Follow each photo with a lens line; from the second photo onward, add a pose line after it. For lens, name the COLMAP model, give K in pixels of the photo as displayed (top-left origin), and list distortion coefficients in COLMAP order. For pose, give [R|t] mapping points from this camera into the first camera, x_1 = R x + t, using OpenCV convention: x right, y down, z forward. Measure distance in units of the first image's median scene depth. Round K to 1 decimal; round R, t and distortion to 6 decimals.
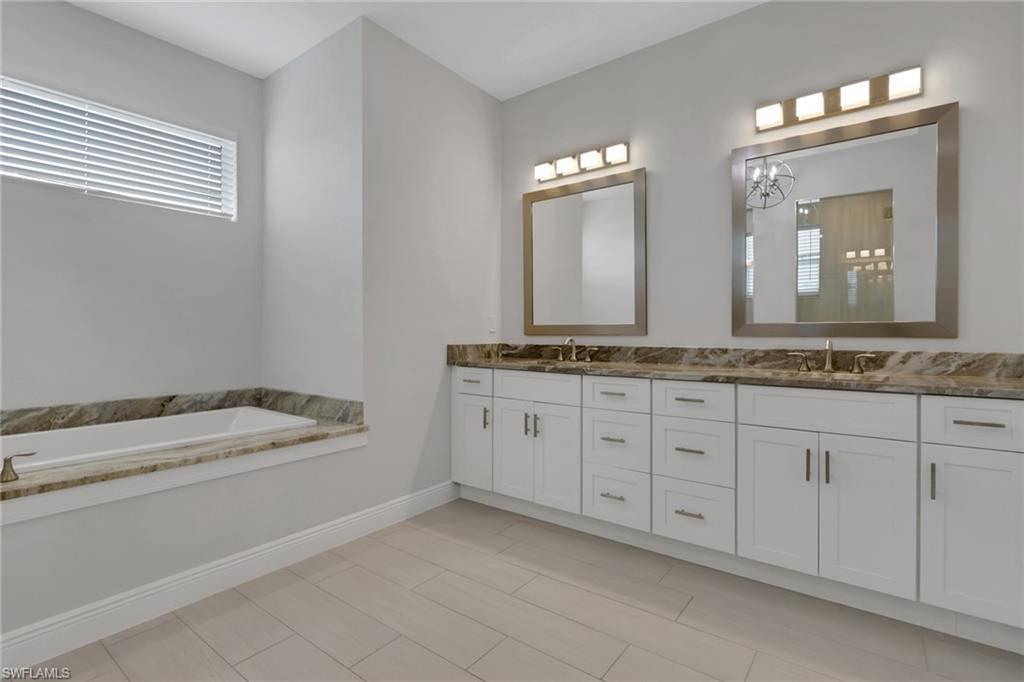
lens RADIAL K [[482.8, 0, 512.0], [0, 482.8, 341.0], [0, 0, 1]] dist [0.000759, 0.000256]
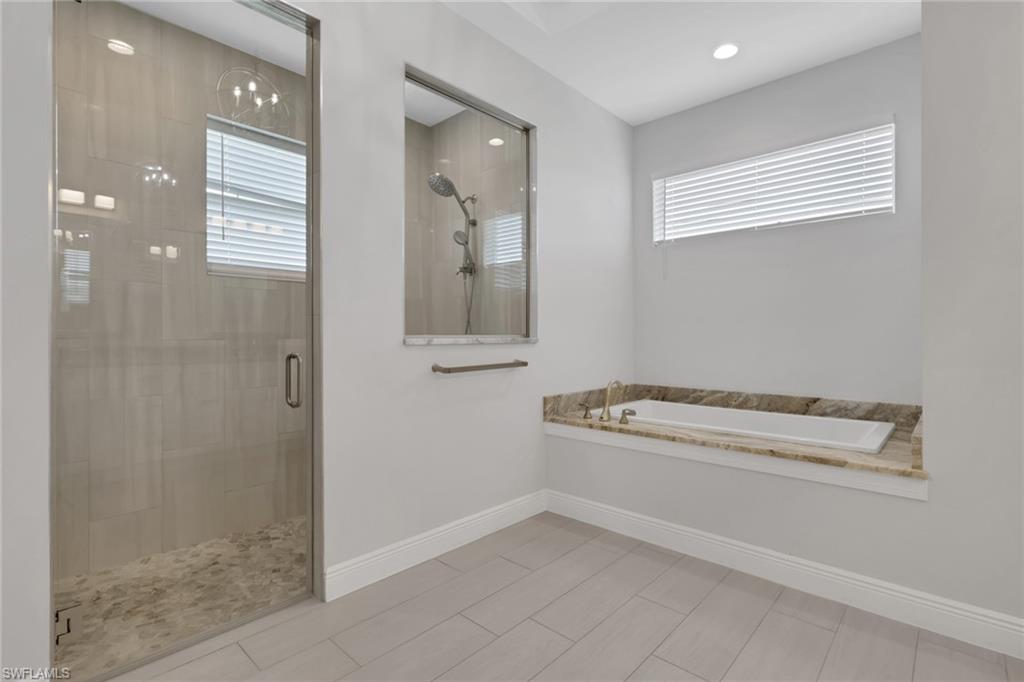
lens RADIAL K [[482.8, 0, 512.0], [0, 482.8, 341.0], [0, 0, 1]] dist [0.000759, 0.000256]
pose [[-0.094481, 0.008879, -0.995487, 0.446428], [-0.018778, 0.999766, 0.010700, -0.010970], [0.995350, 0.019704, -0.094293, 0.466203]]
